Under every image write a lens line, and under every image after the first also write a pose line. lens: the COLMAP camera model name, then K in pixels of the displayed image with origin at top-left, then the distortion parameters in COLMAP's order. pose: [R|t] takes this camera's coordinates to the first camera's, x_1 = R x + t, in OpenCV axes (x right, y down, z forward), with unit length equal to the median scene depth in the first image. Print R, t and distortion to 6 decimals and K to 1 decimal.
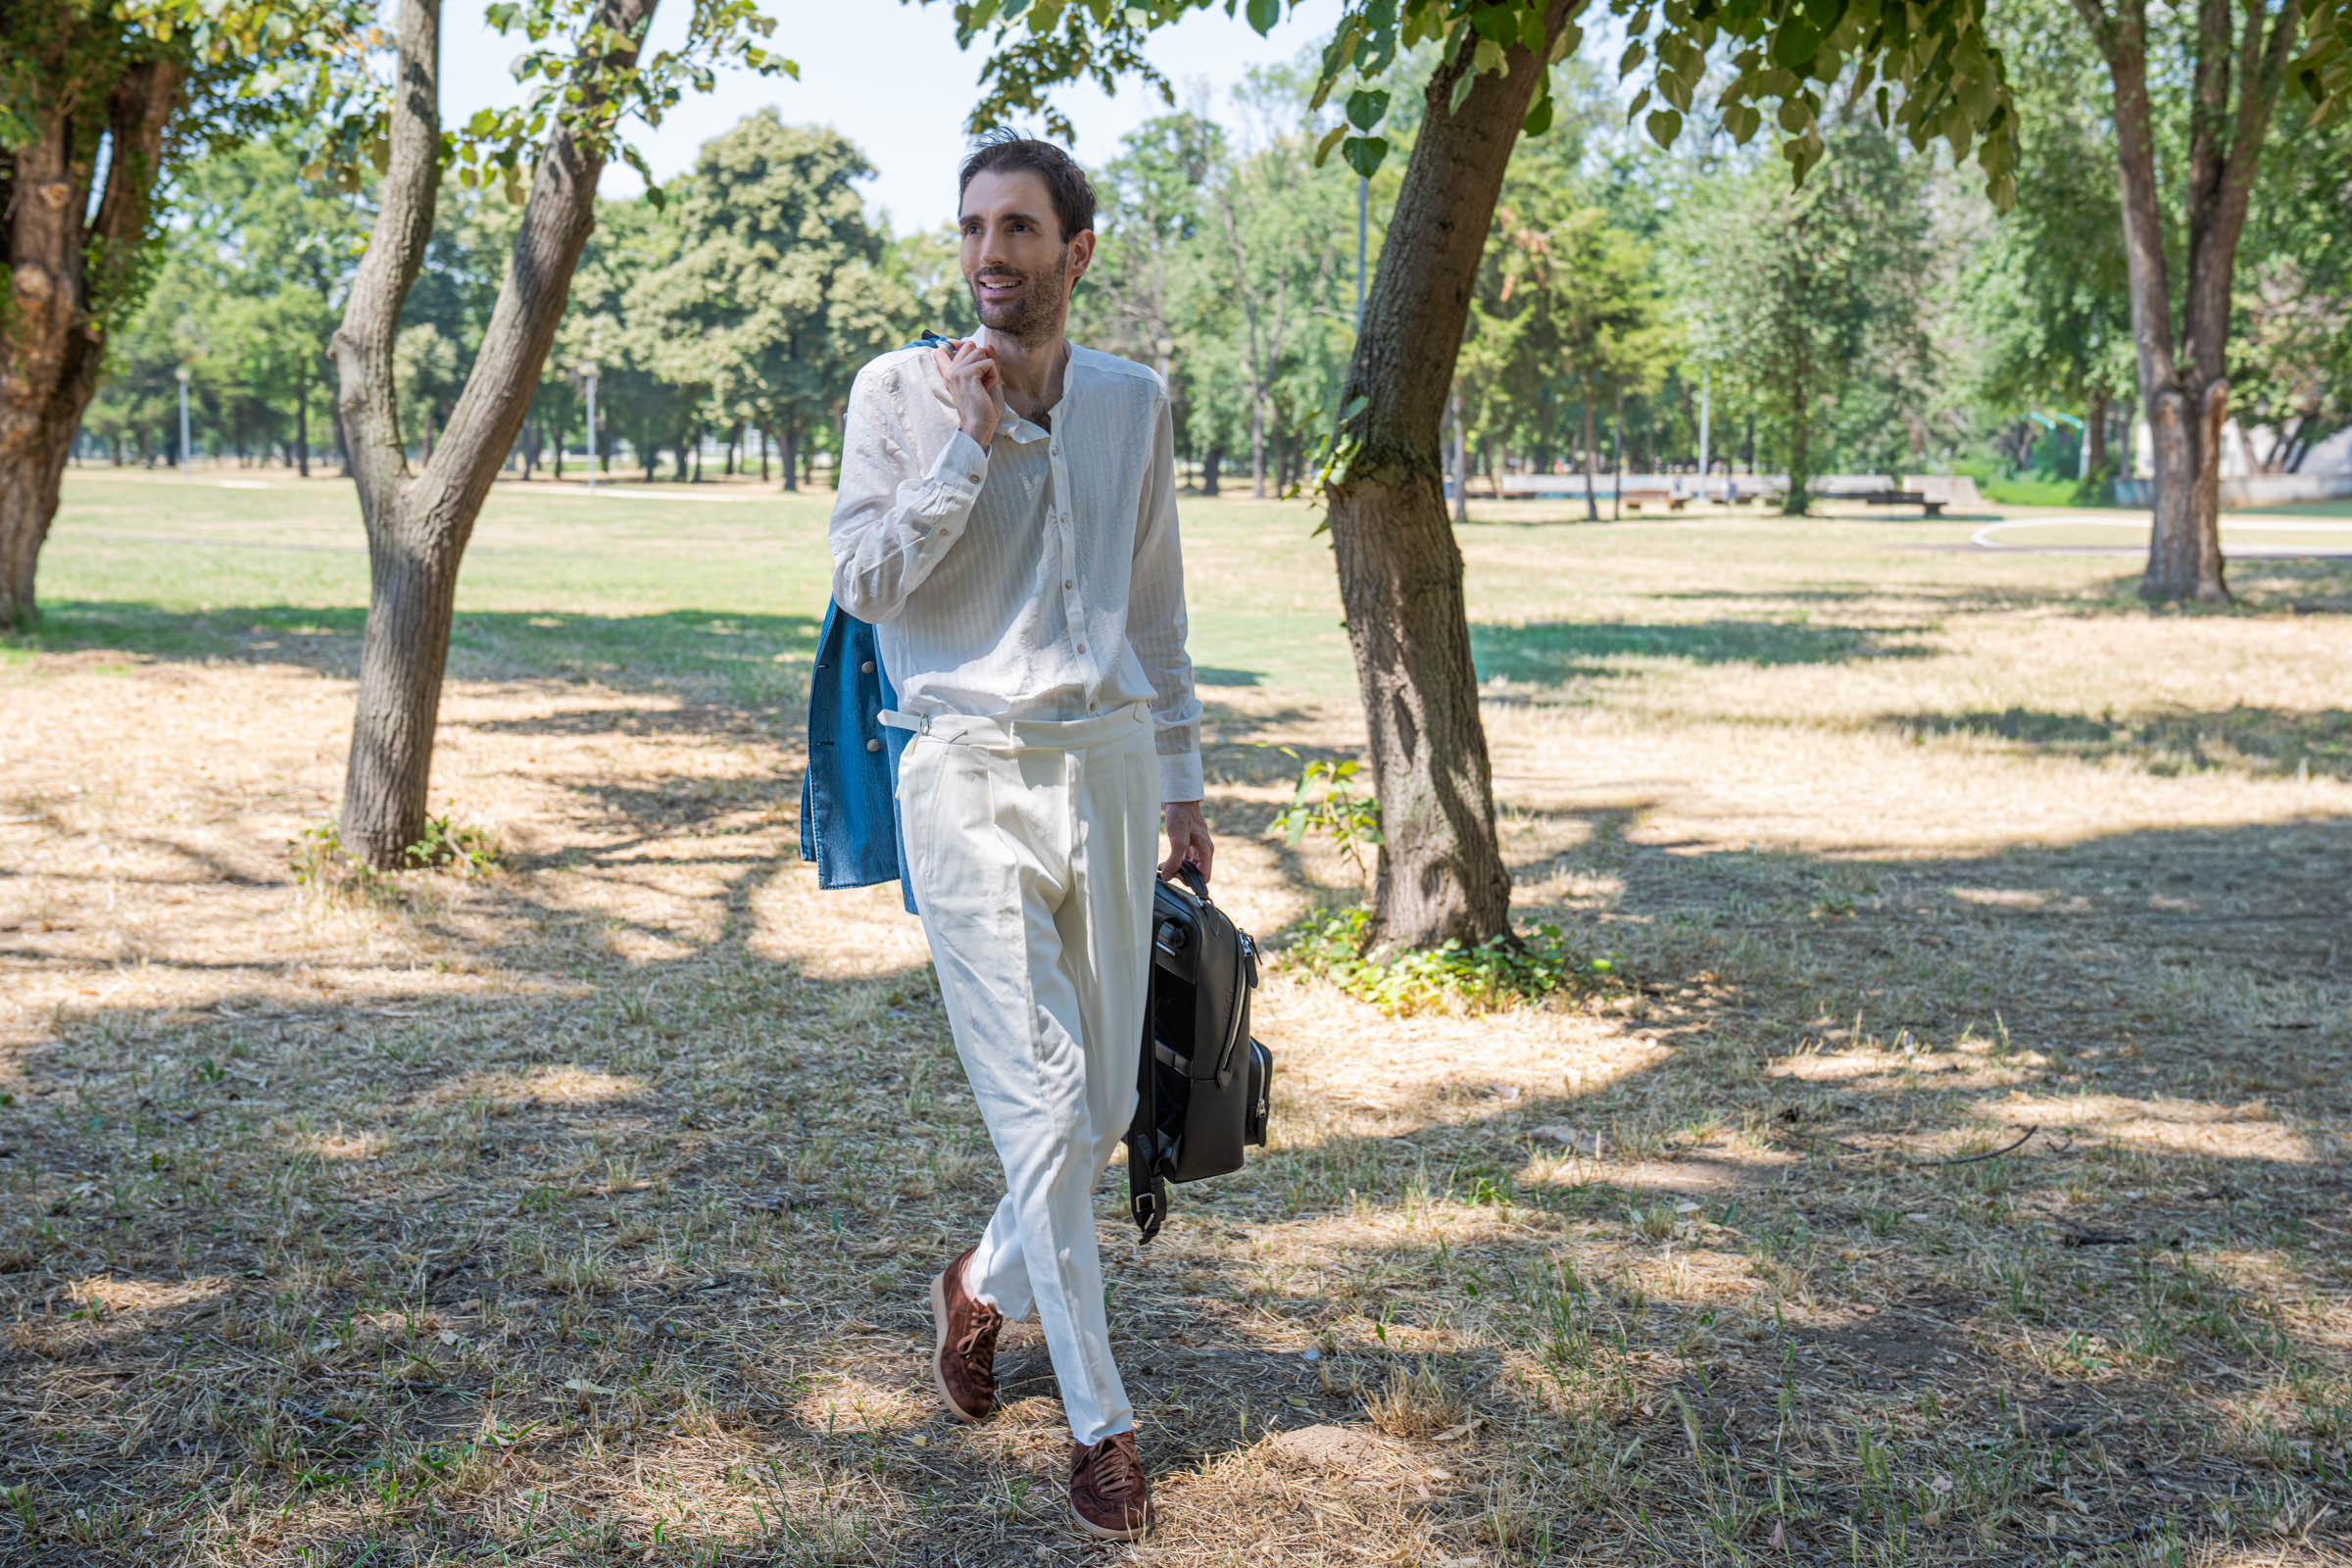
lens RADIAL K [[2761.8, 0, 1136.2], [0, 2761.8, 792.0], [0, 0, 1]] dist [0.146663, 0.000000]
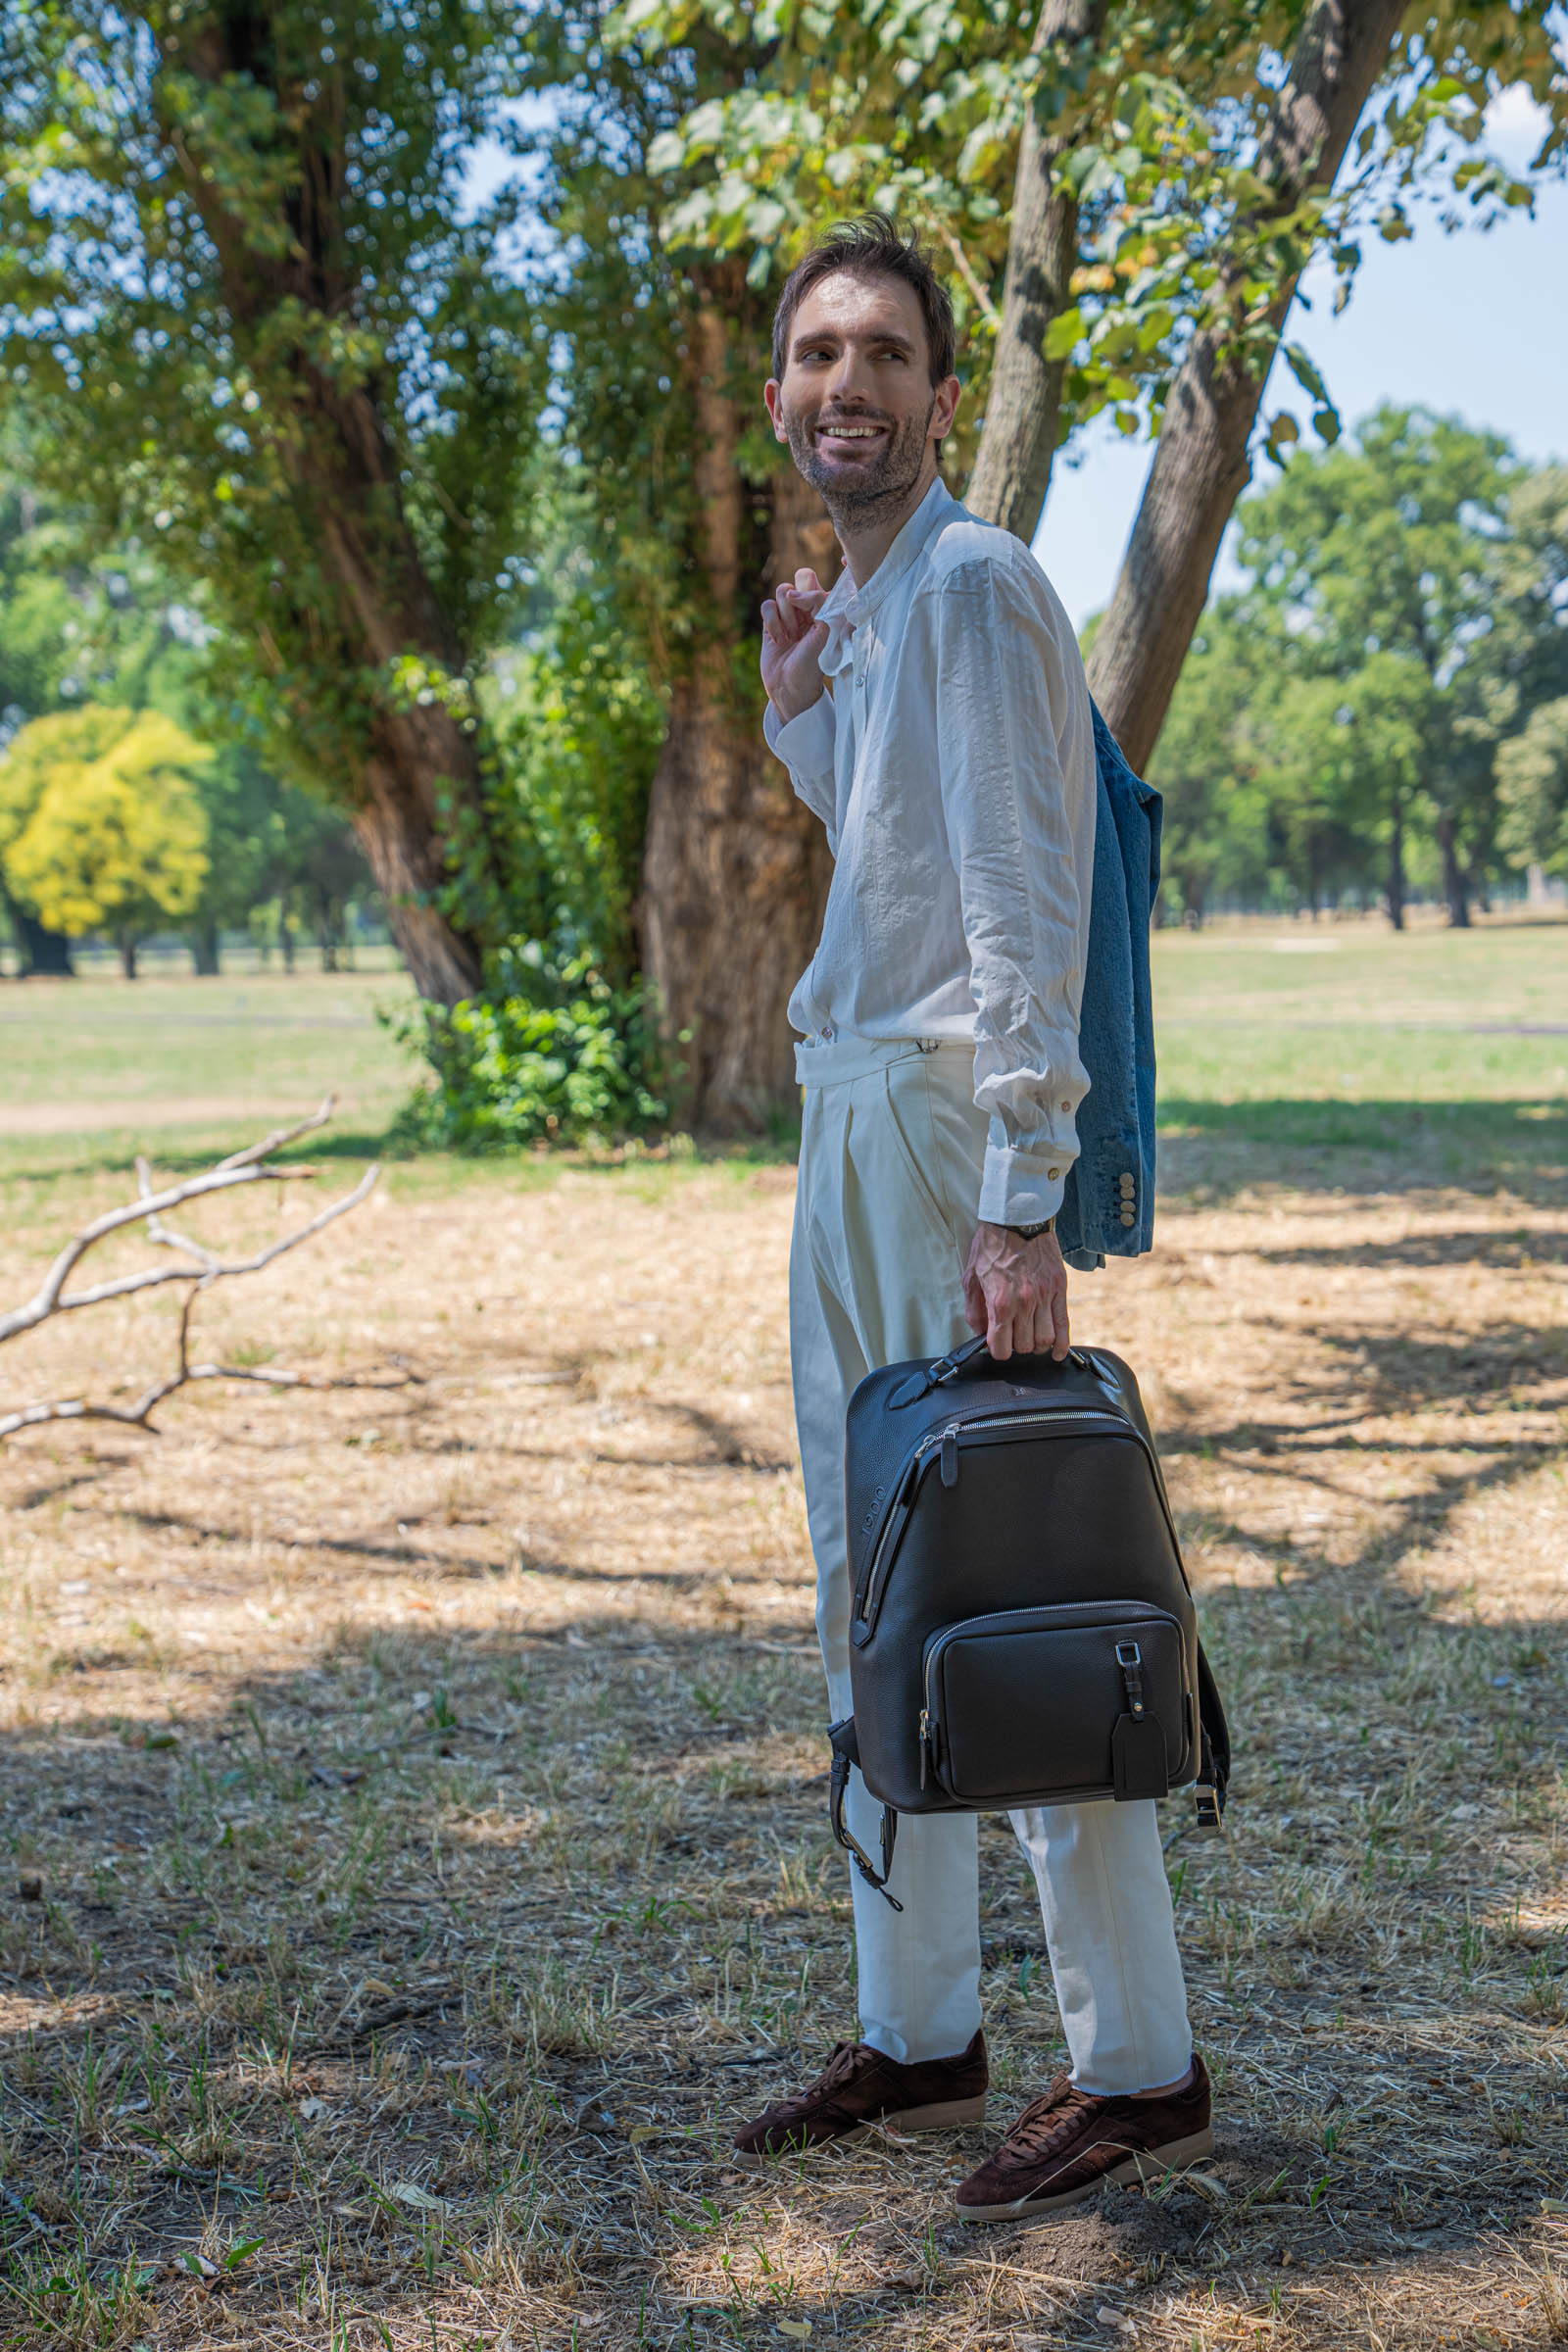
lens RADIAL K [[4195.0, 0, 900.5], [0, 4195.0, 1170.3], [0, 0, 1]] dist [0.330762, 0.000000]
pose [[0.906678, -0.017527, -0.421460, 0.135157], [-0.005697, 0.998536, -0.053782, 0.013581], [0.421786, 0.051164, 0.905251, 0.065089]]
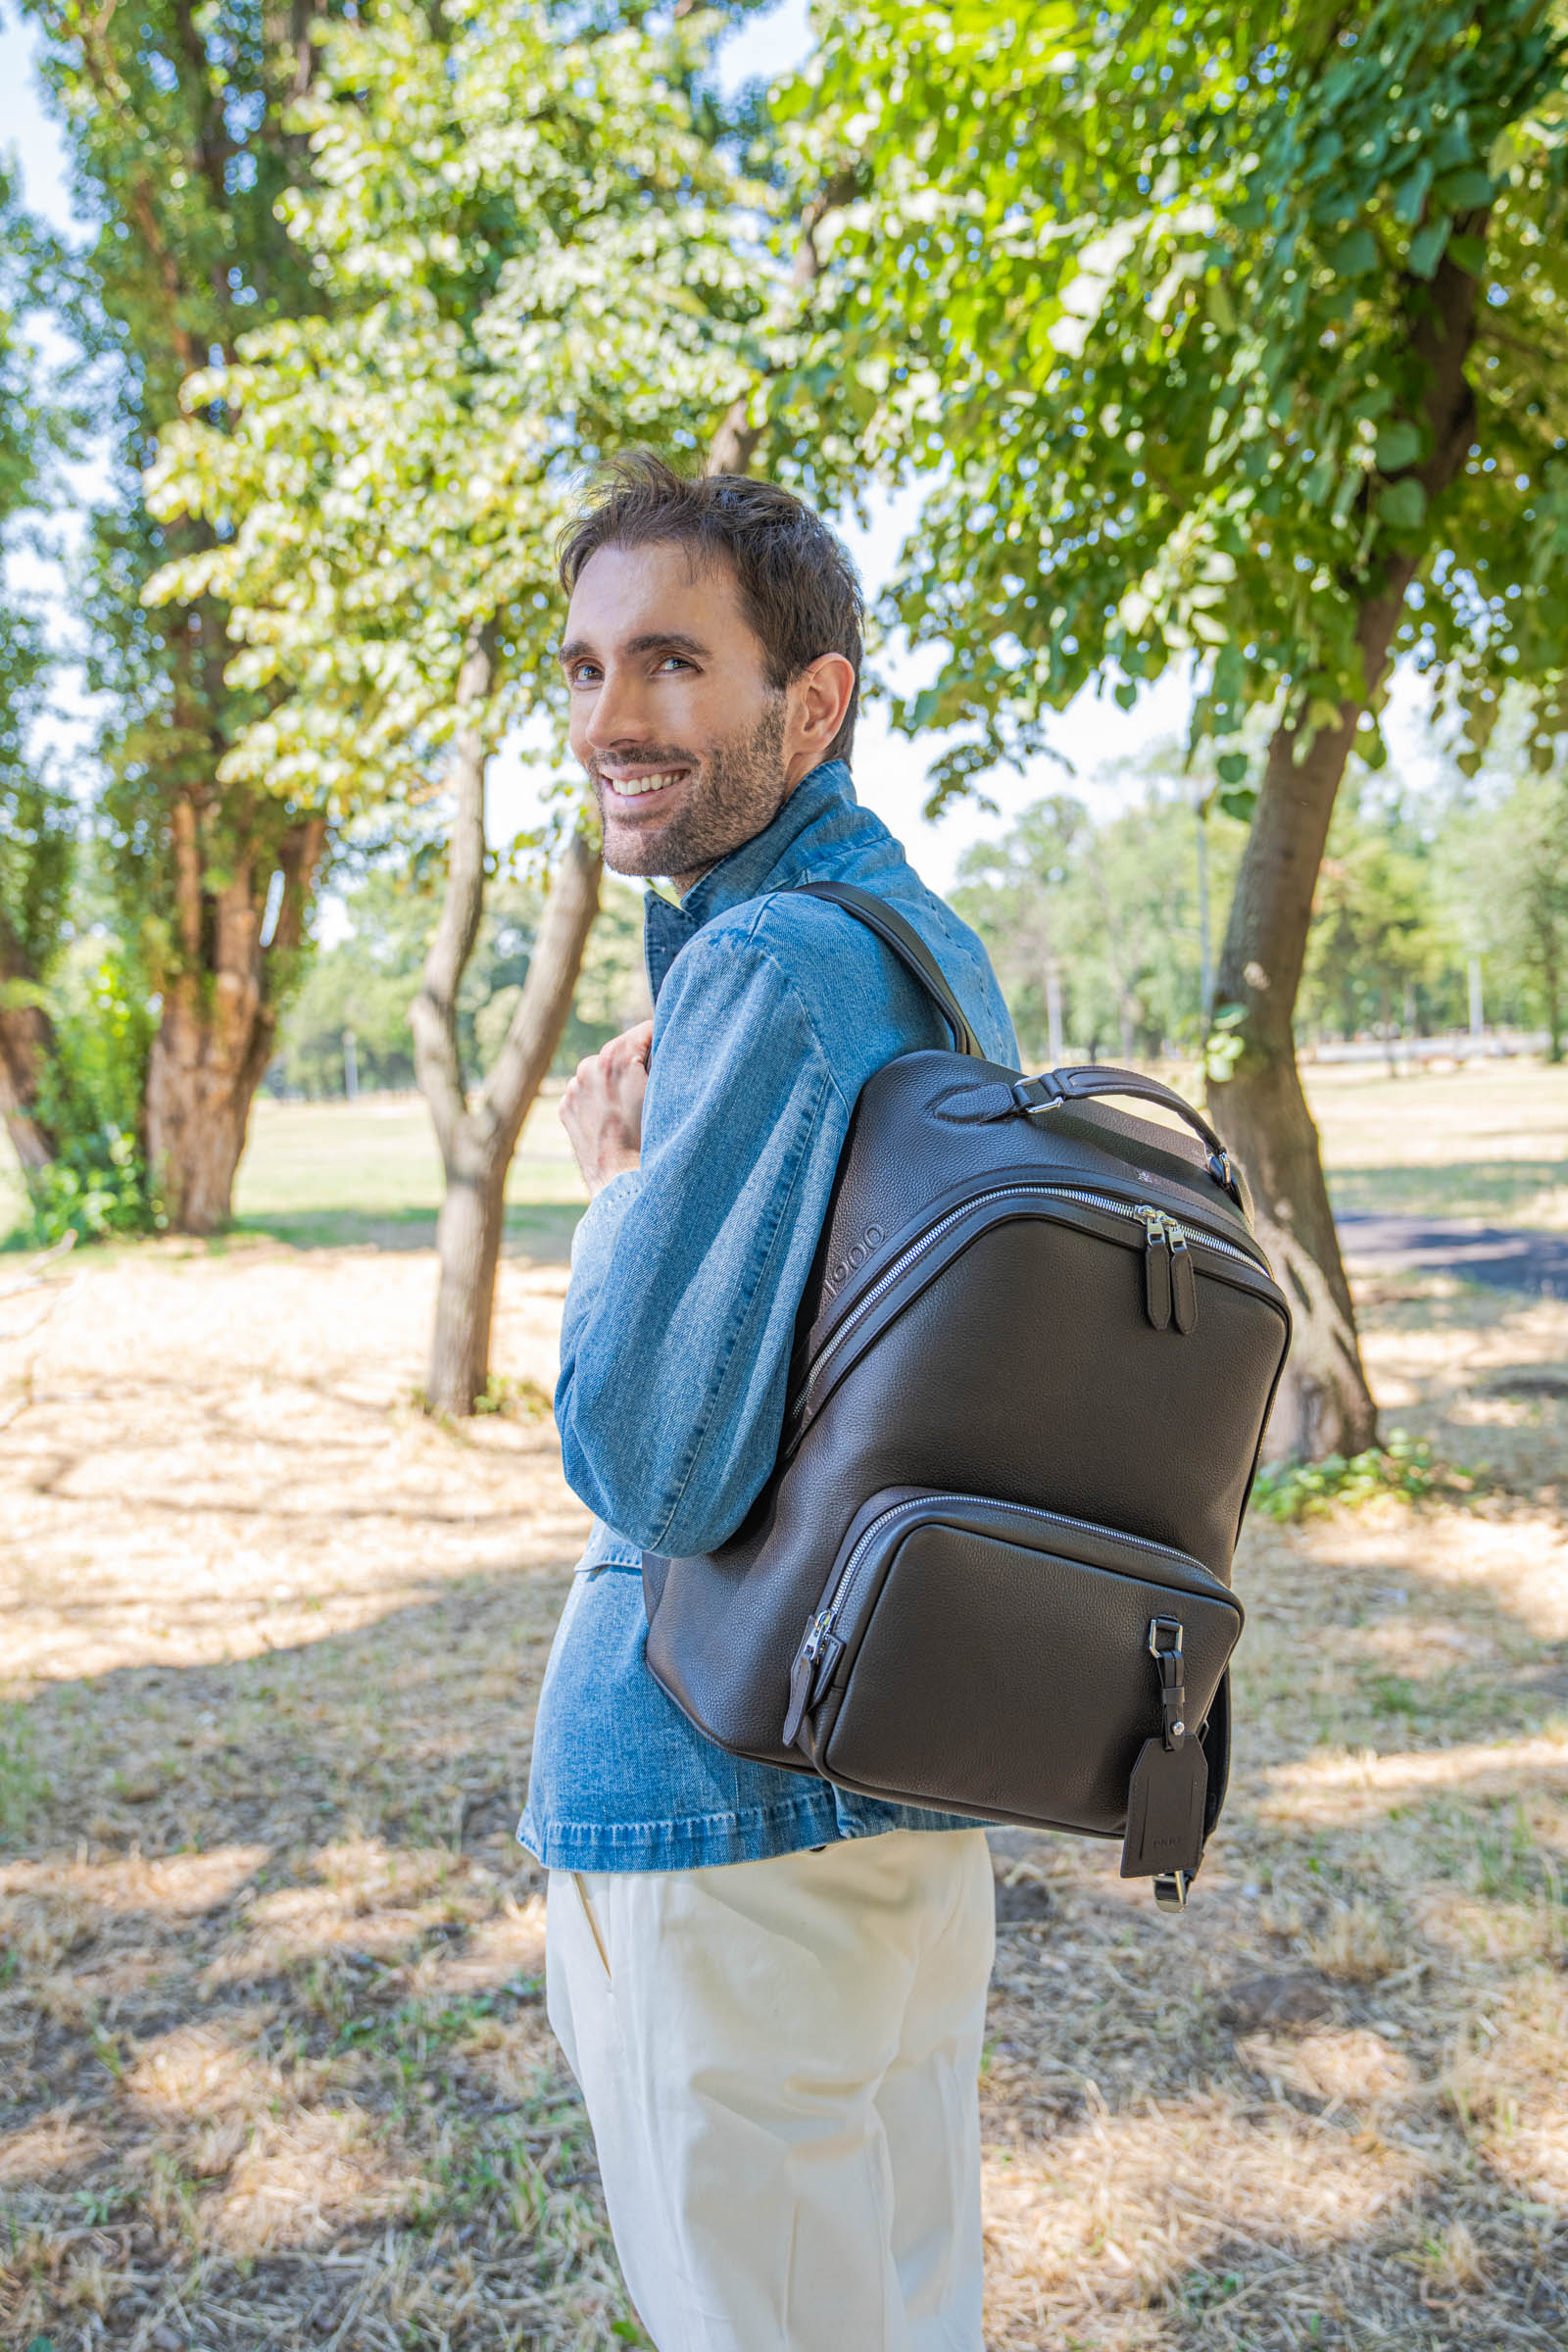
lens RADIAL K [[2049.7, 0, 765.2], [0, 2049.7, 1184.3], [0, 0, 1]] dist [-0.006962, 0.053016]
pose [[0.989702, -0.052594, -0.133132, -0.001345], [0.044775, 0.997129, -0.061060, -0.013597], [0.135961, 0.054470, 0.989216, 0.076579]]
